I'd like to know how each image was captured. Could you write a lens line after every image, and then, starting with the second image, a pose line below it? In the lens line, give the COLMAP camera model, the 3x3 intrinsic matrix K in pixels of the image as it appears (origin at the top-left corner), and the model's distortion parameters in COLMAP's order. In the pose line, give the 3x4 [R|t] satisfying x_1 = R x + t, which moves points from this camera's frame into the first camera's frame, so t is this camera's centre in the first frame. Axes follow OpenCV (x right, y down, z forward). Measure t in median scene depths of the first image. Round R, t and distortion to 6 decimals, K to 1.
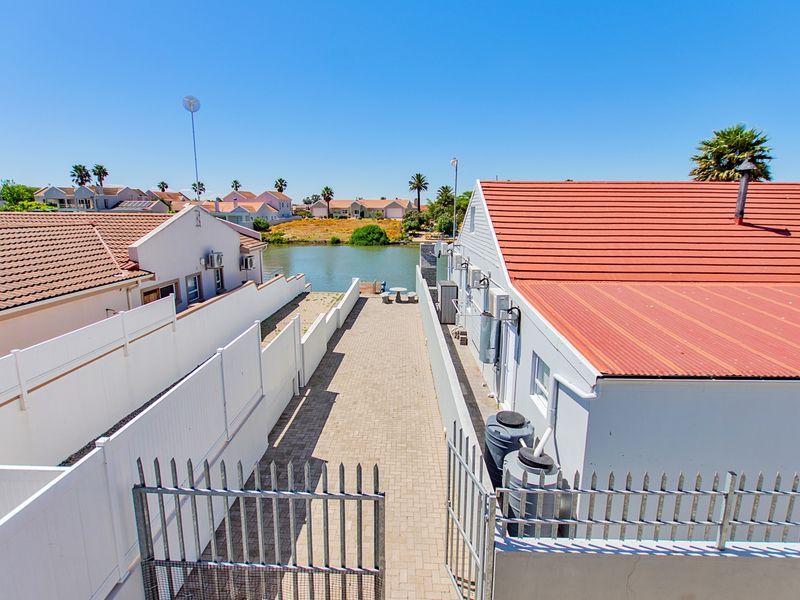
lens RADIAL K [[392.1, 0, 398.4], [0, 392.1, 303.1], [0, 0, 1]] dist [0.025187, -0.000239]
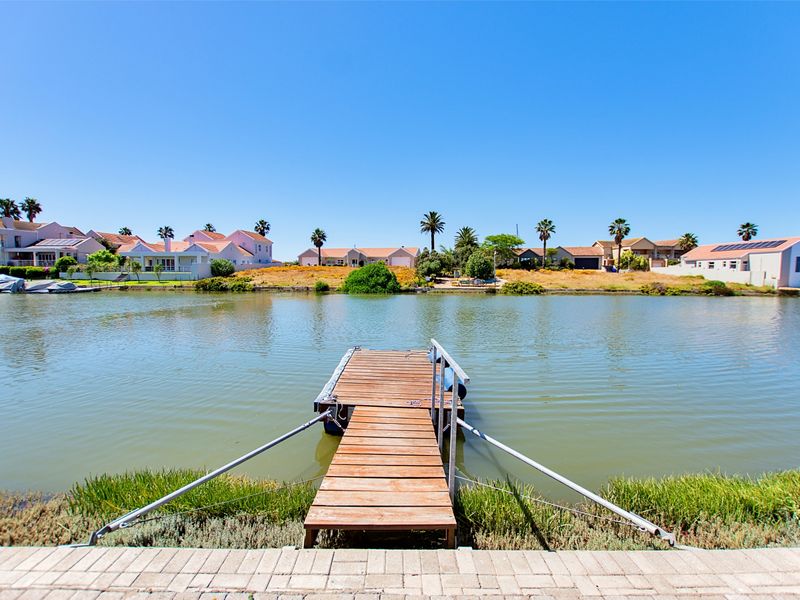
lens RADIAL K [[392.1, 0, 398.4], [0, 392.1, 303.1], [0, 0, 1]] dist [0.025187, -0.000239]
pose [[0.999963, 0.005474, 0.006636, -0.025912], [-0.004319, 0.986607, -0.163059, -0.016537], [-0.007440, 0.163025, 0.986594, 0.273481]]
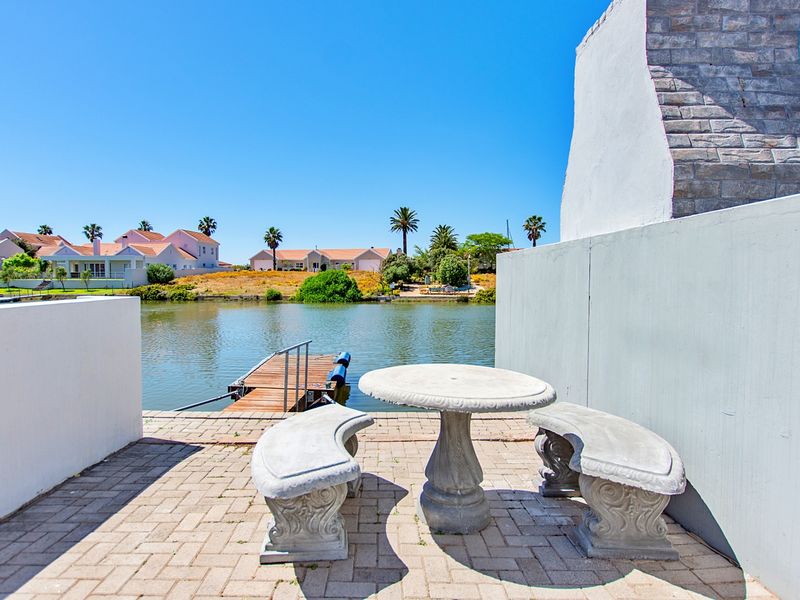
lens RADIAL K [[477.1, 0, 375.3], [0, 477.1, 309.0], [0, 0, 1]] dist [0.047691, -0.002408]
pose [[0.999976, 0.002042, 0.006621, -0.005985], [-0.000875, 0.985143, -0.171736, -0.009421], [-0.006874, 0.171726, 0.985121, 0.227611]]
